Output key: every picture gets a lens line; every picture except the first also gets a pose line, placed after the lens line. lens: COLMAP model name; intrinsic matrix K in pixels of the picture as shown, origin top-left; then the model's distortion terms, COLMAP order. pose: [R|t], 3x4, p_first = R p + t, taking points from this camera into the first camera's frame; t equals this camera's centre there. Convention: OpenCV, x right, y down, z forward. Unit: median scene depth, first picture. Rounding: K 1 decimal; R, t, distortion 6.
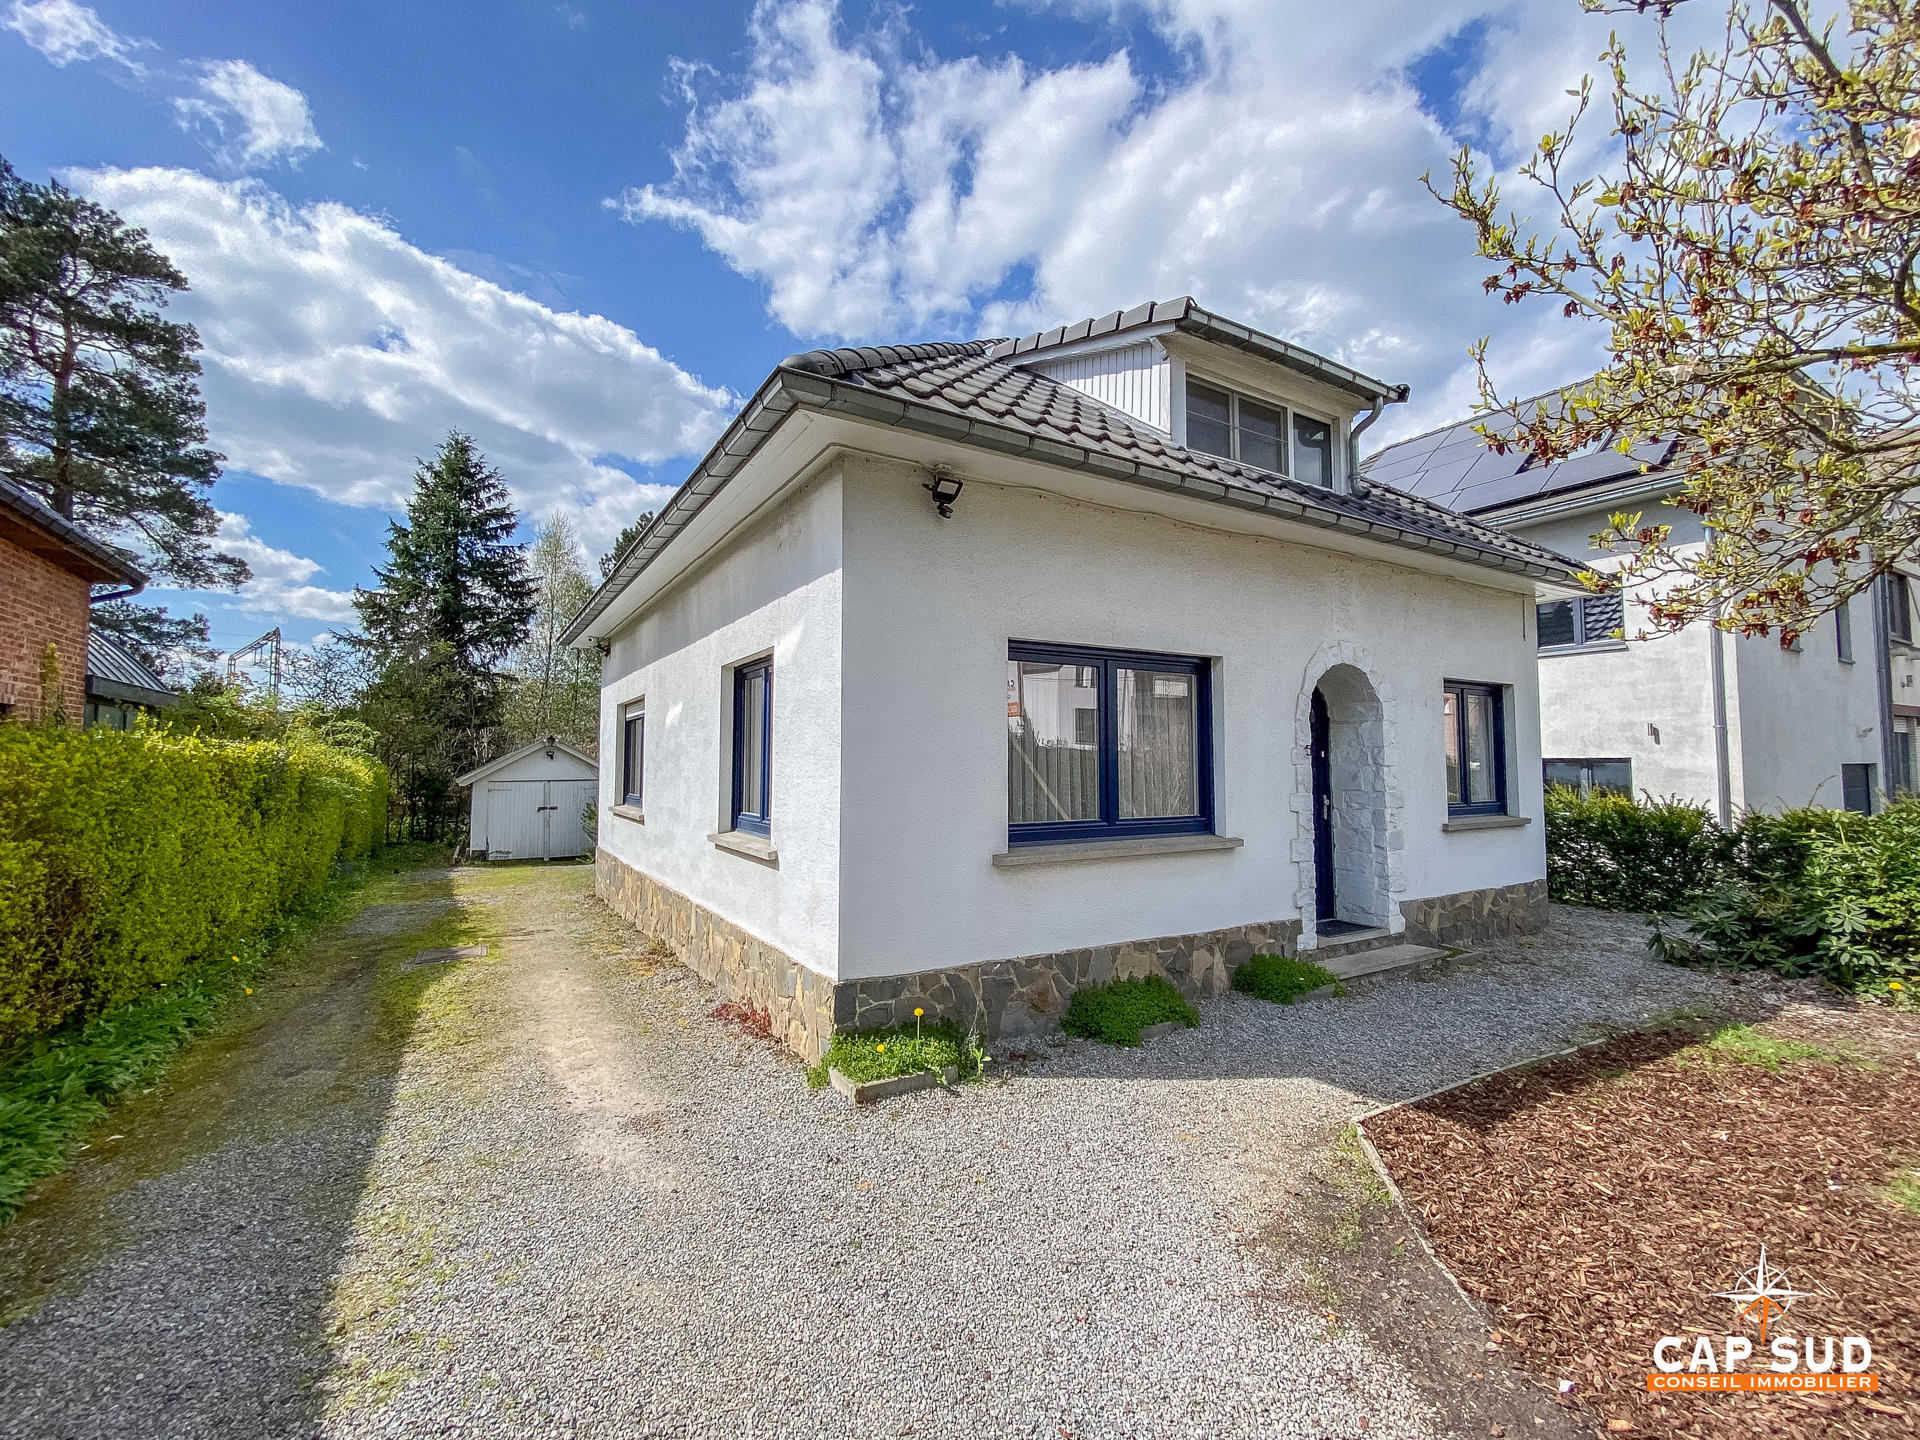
lens RADIAL K [[784.7, 0, 960.0], [0, 784.7, 720.0], [0, 0, 1]] dist [-0.012393, -0.000155]
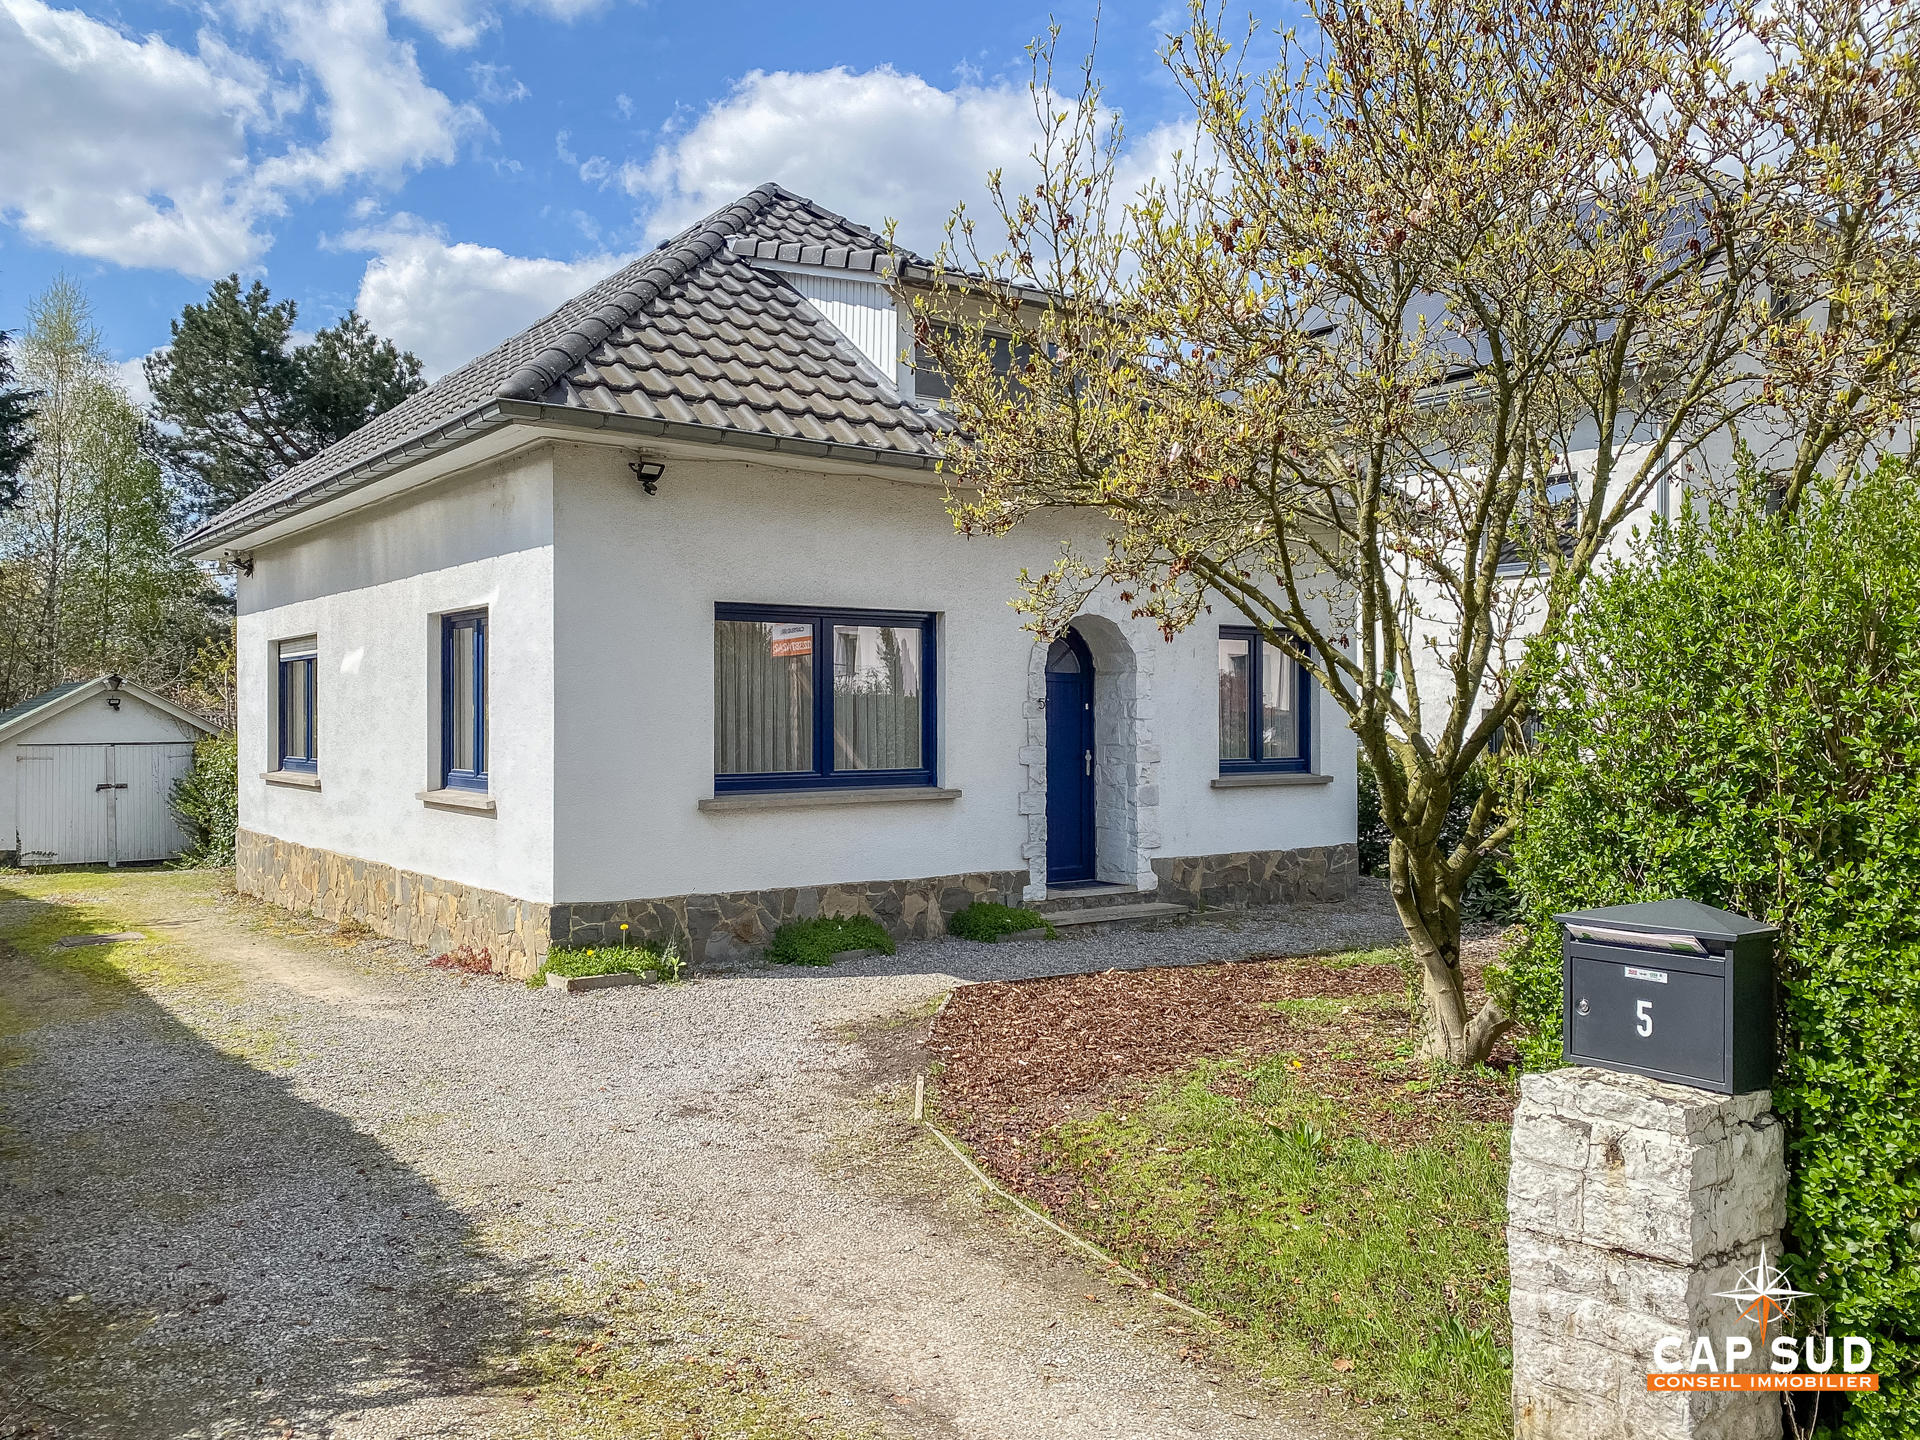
lens RADIAL K [[1428.2, 0, 960.0], [0, 1428.2, 720.0], [0, 0, 1]] dist [0.074842, -0.119384]
pose [[0.994777, -0.001120, 0.102068, 0.167426], [-0.004815, 0.998312, 0.057886, -0.049066], [-0.101961, -0.058075, 0.993092, -0.858355]]
